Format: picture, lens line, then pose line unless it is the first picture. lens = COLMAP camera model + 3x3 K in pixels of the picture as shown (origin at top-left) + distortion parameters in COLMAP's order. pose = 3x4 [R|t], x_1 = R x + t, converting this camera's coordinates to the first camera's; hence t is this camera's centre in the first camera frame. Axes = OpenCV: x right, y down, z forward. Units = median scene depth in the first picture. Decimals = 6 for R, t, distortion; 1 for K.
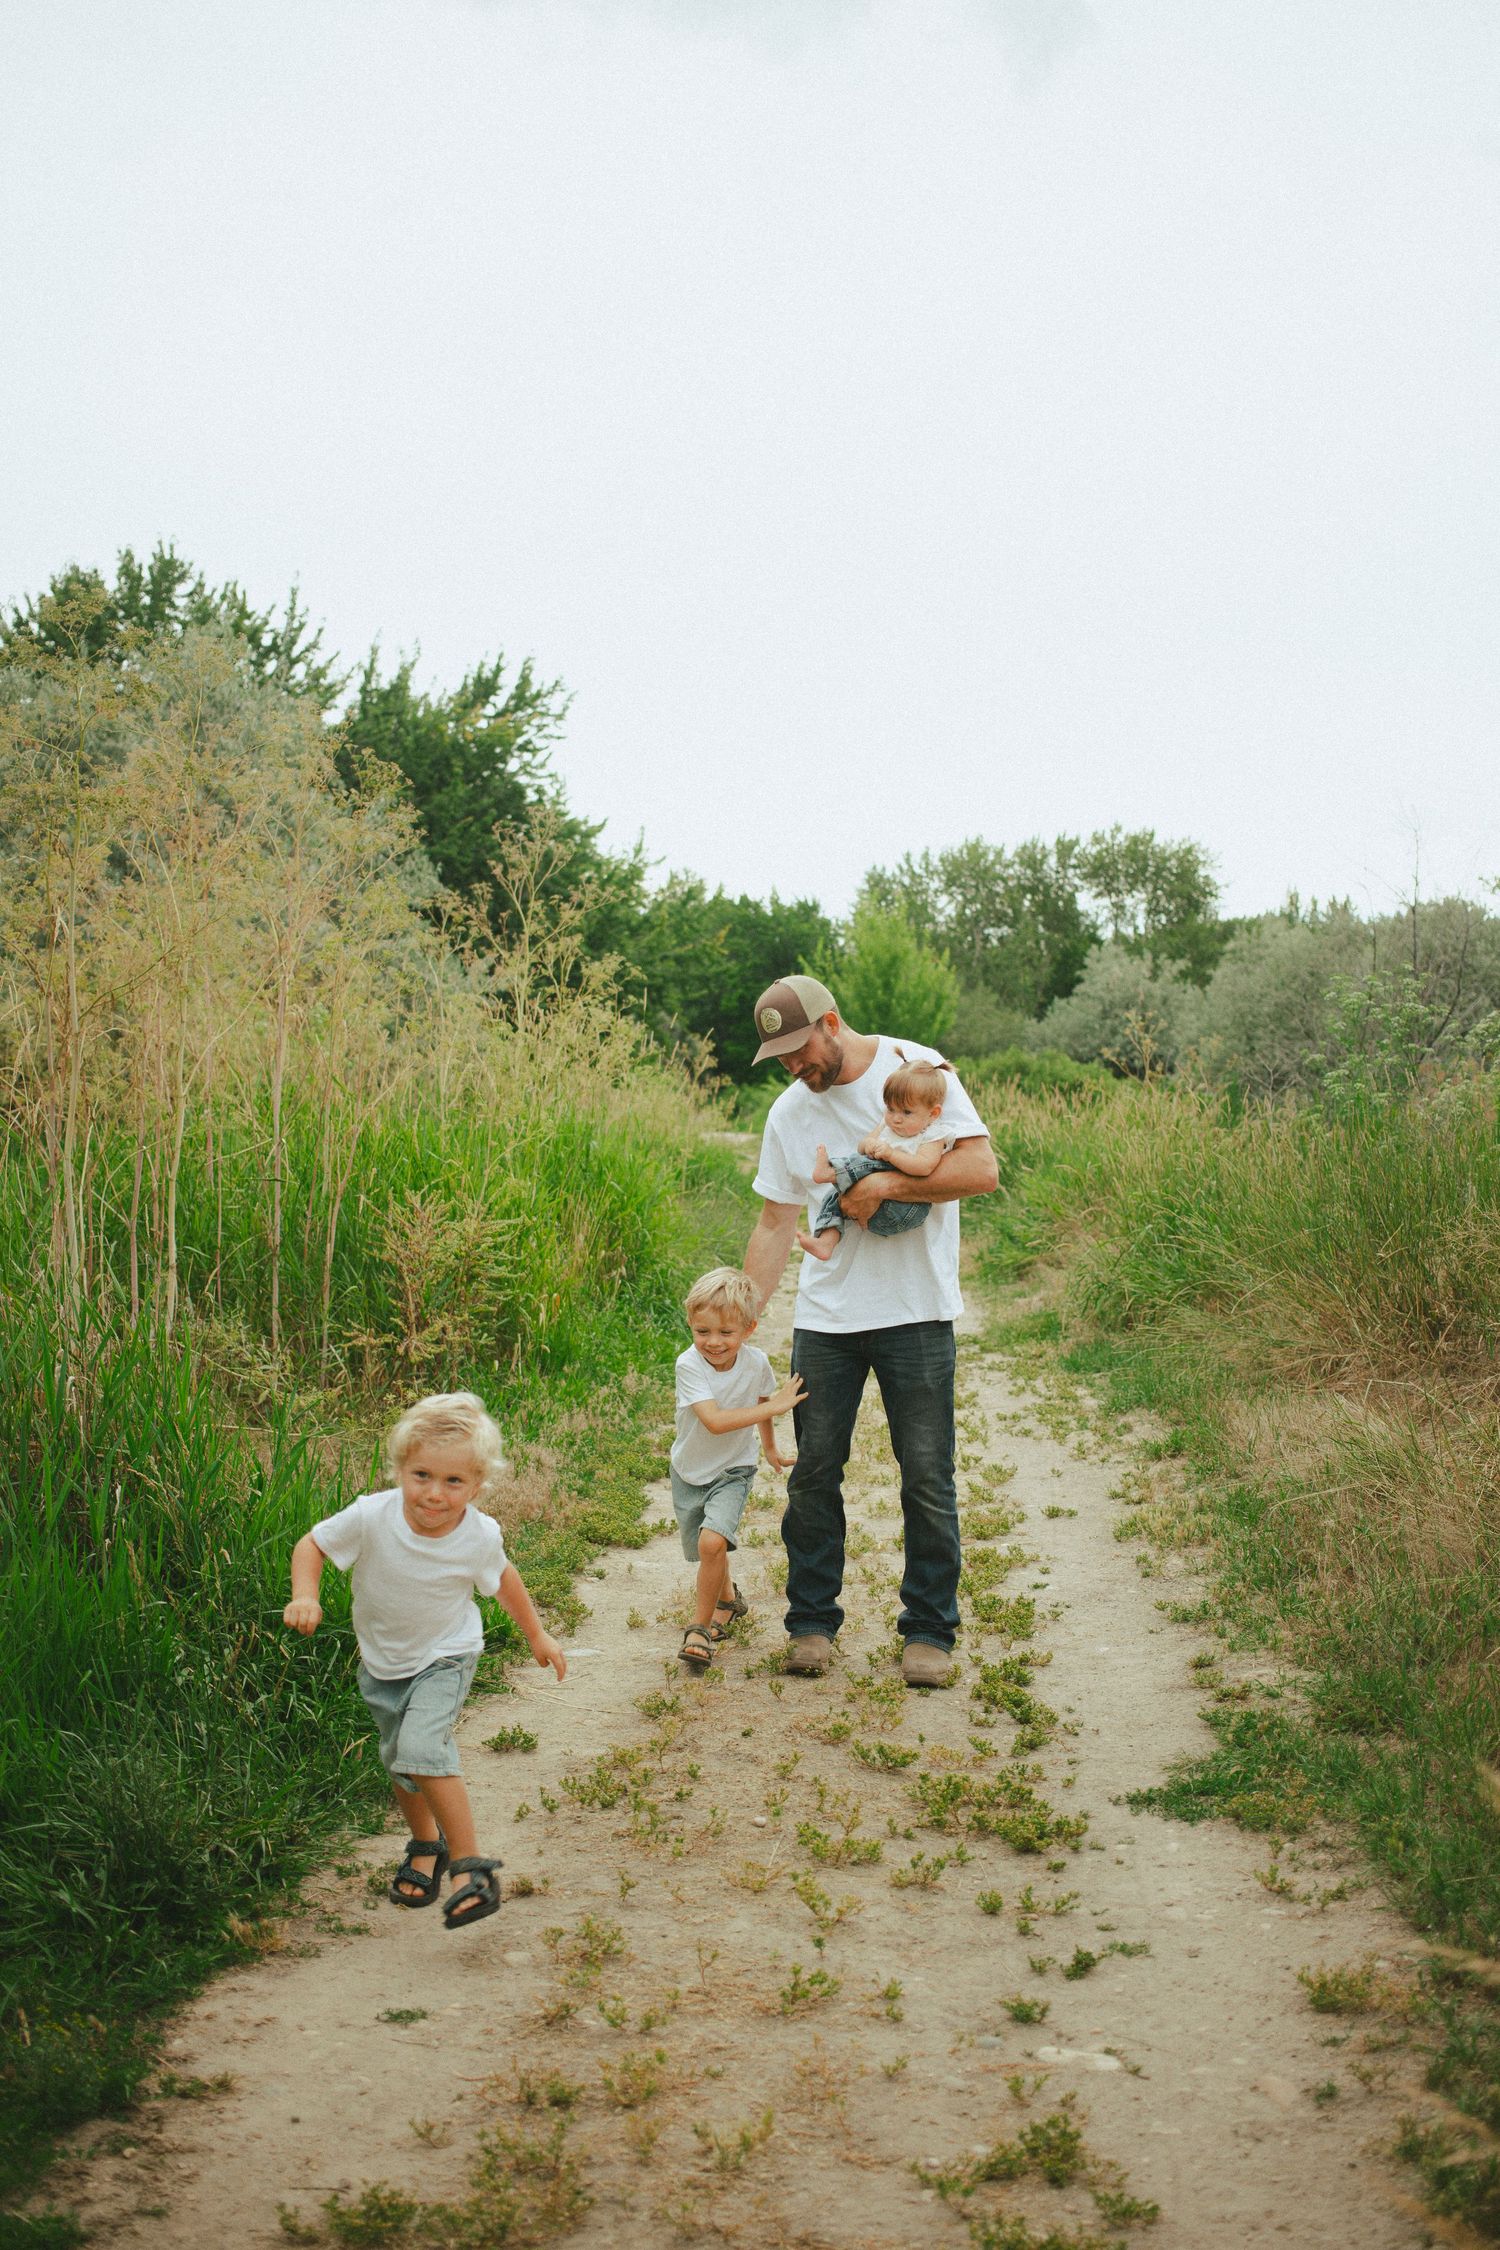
lens RADIAL K [[2530.4, 0, 731.9], [0, 2530.4, 1133.0], [0, 0, 1]] dist [-0.079594, 0.168386]
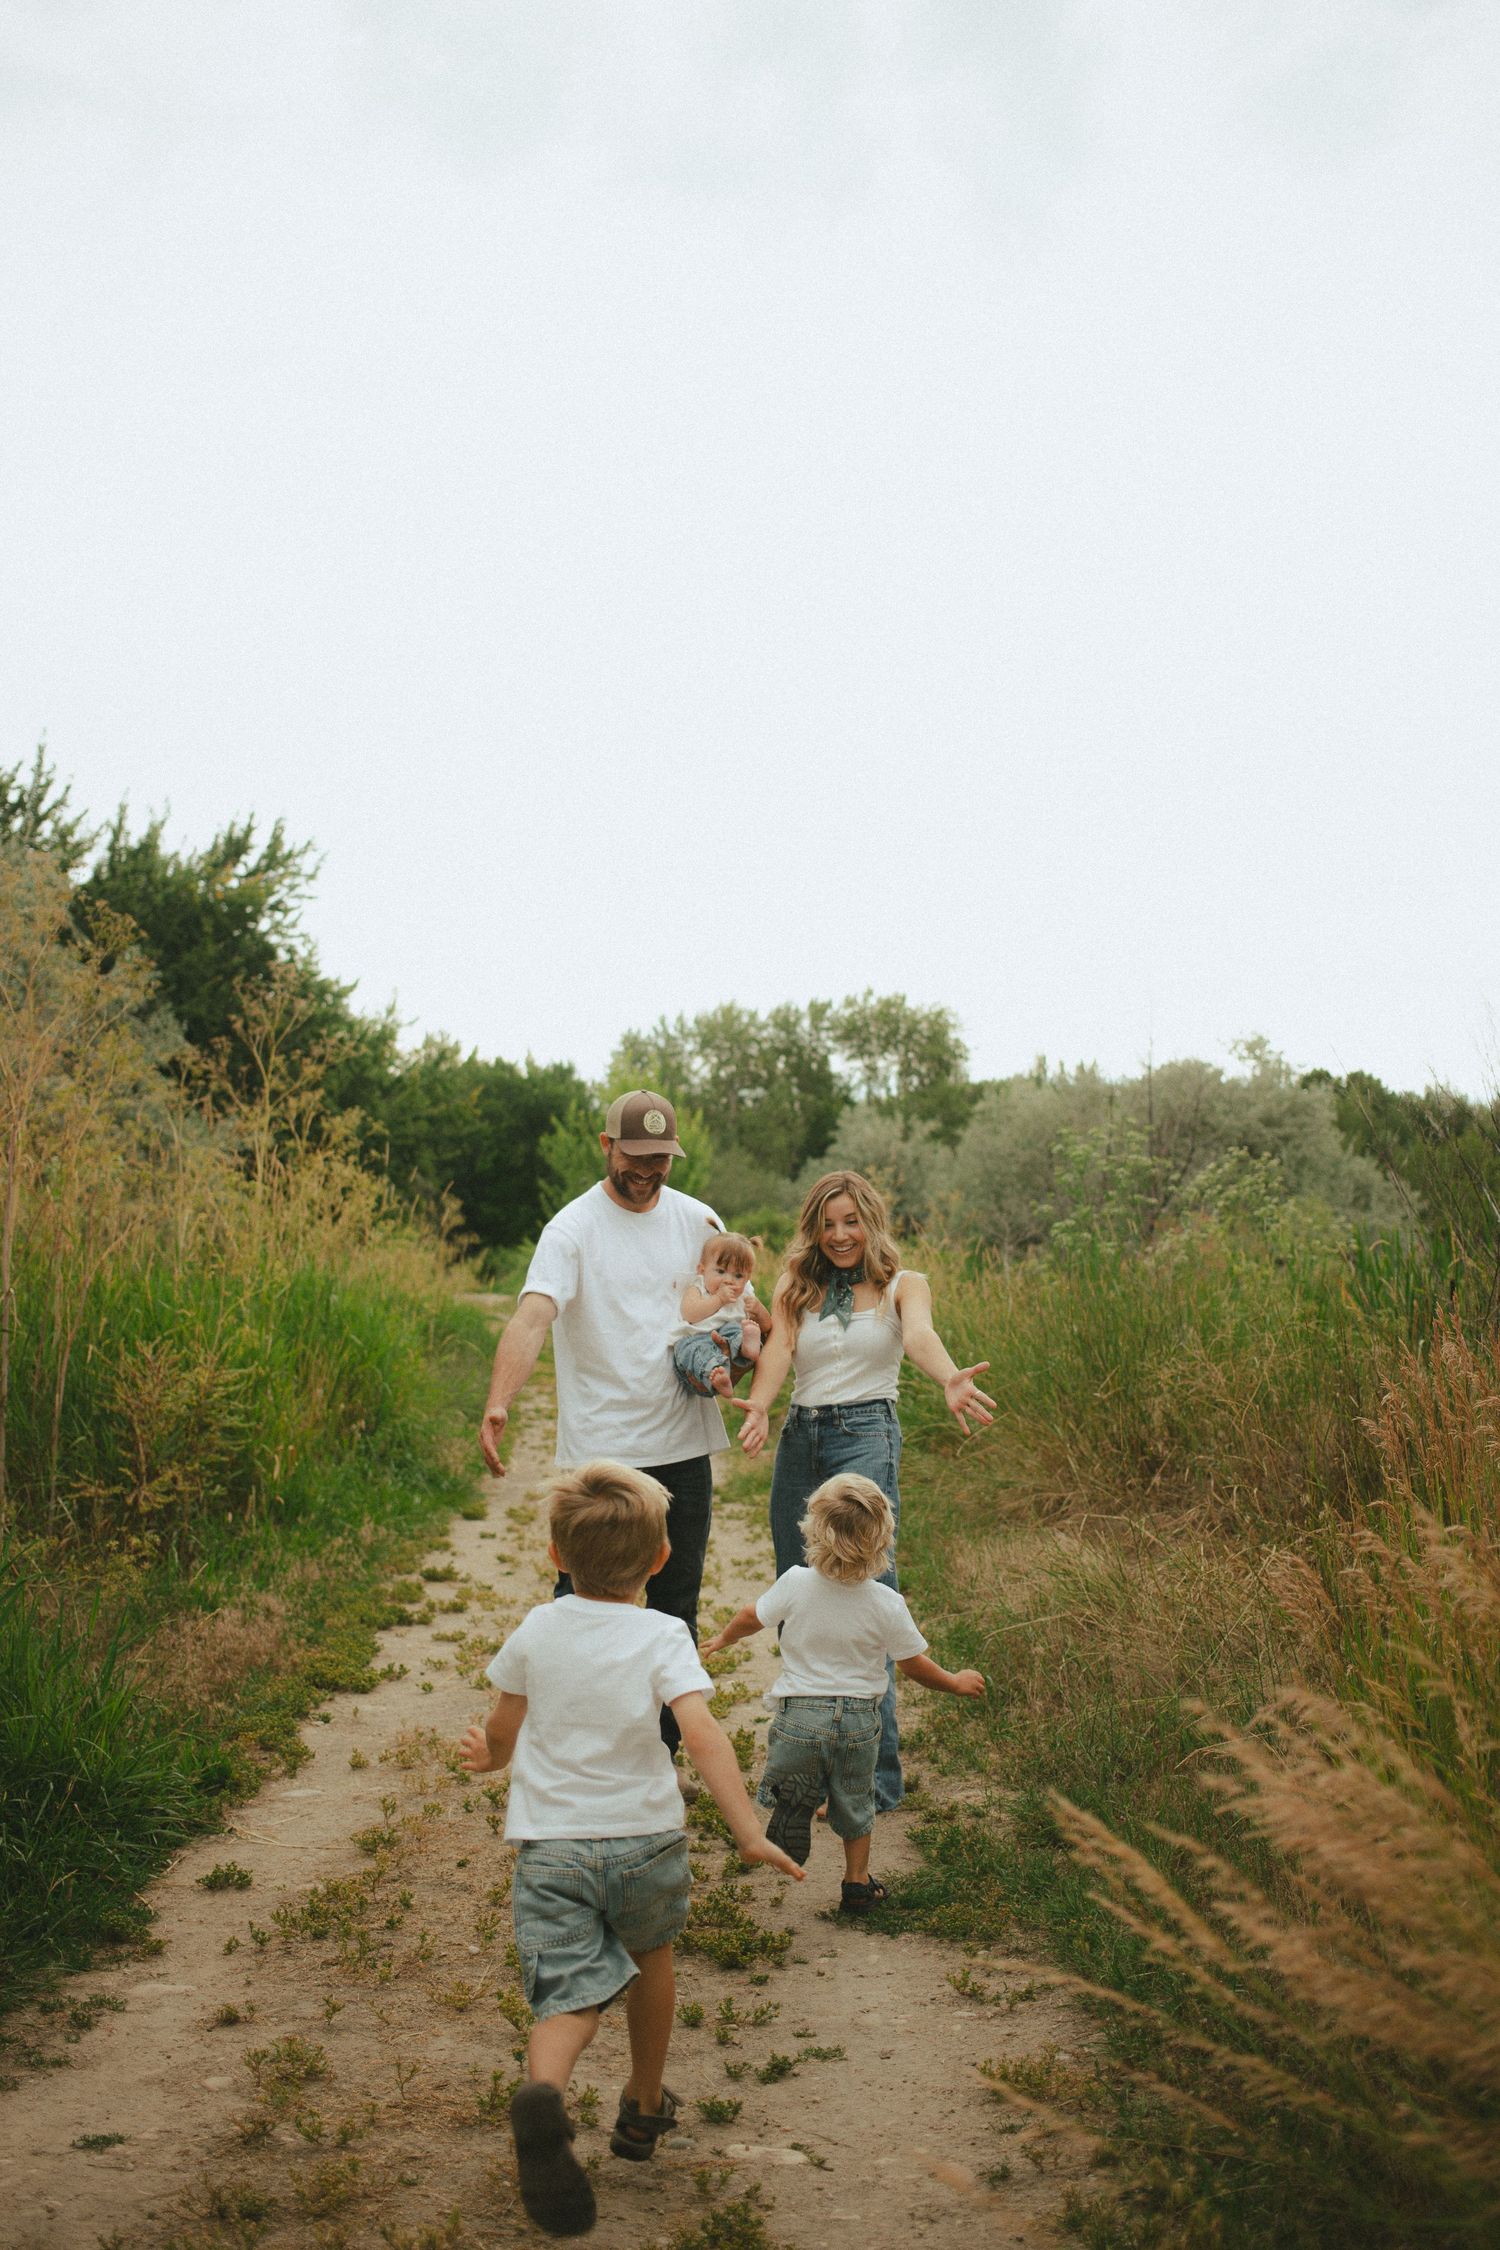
lens RADIAL K [[2533.1, 0, 749.3], [0, 2533.1, 1131.6], [0, 0, 1]] dist [-0.079997, 0.171862]
pose [[0.994717, -0.000068, 0.102658, 0.004807], [0.006692, 0.997915, -0.064189, 0.003098], [-0.102440, 0.064537, 0.992643, -0.009122]]
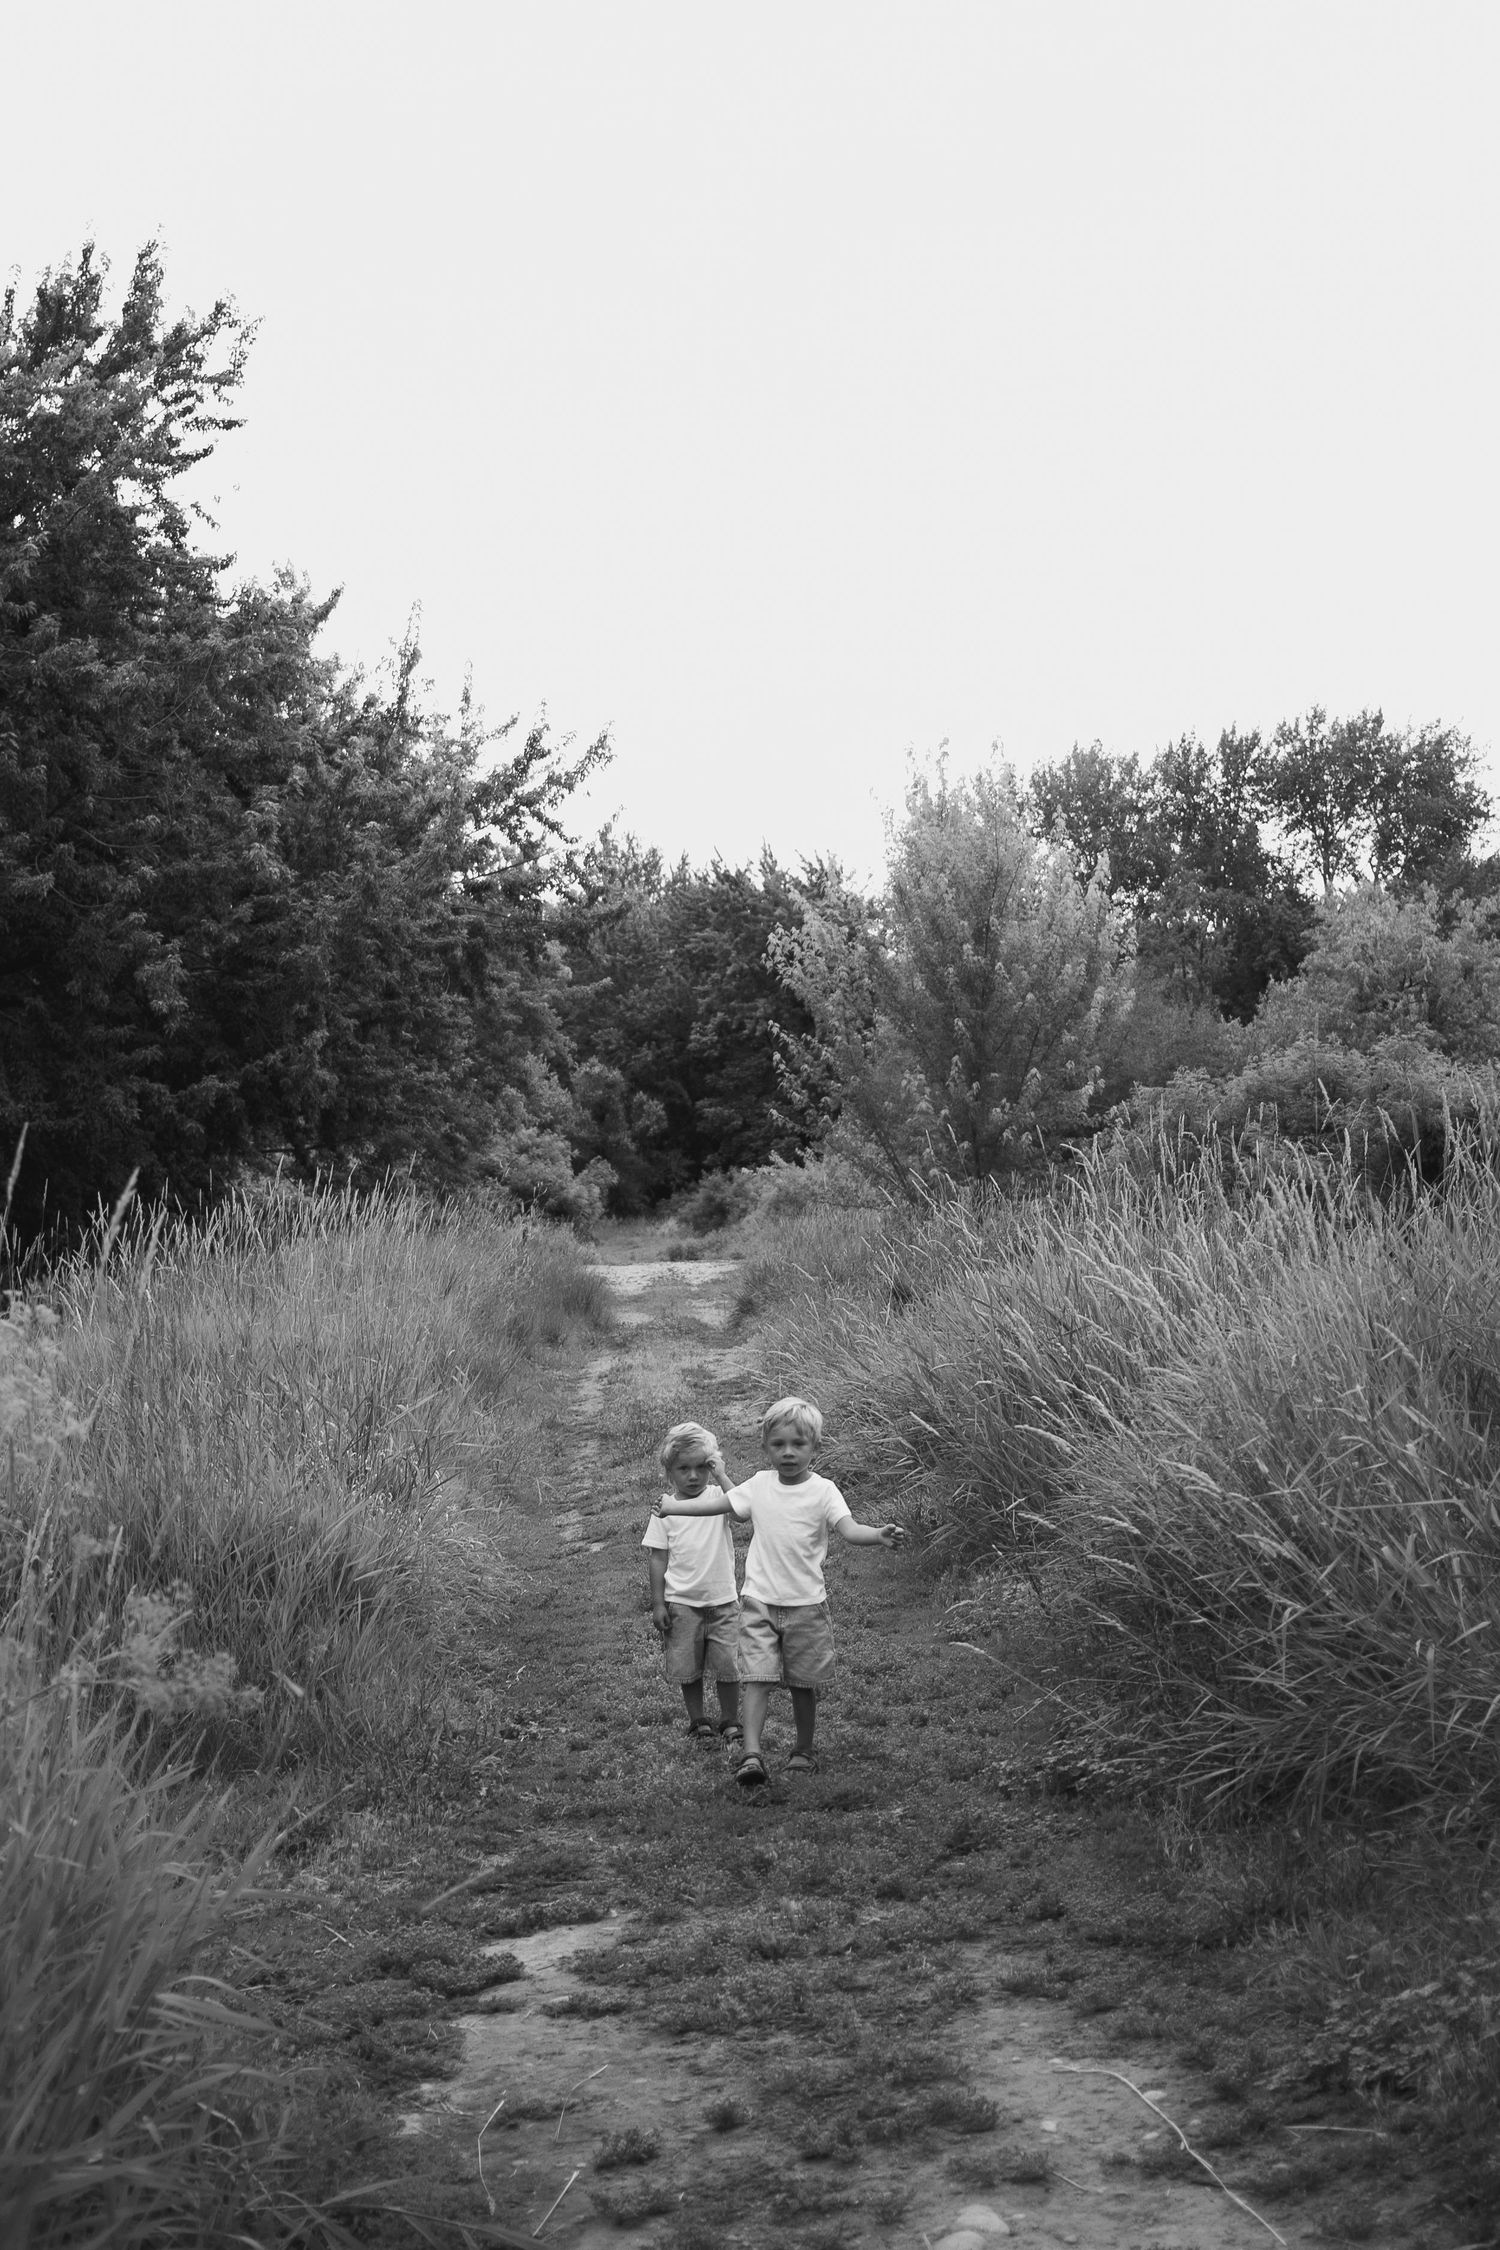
lens RADIAL K [[3760.0, 0, 760.8], [0, 3760.0, 966.4], [0, 0, 1]] dist [-0.512216, 0.134974]
pose [[0.998320, -0.056980, 0.010510, 0.052141], [0.057597, 0.995665, -0.073030, -0.018877], [-0.006303, 0.073513, 0.997274, 1.228121]]
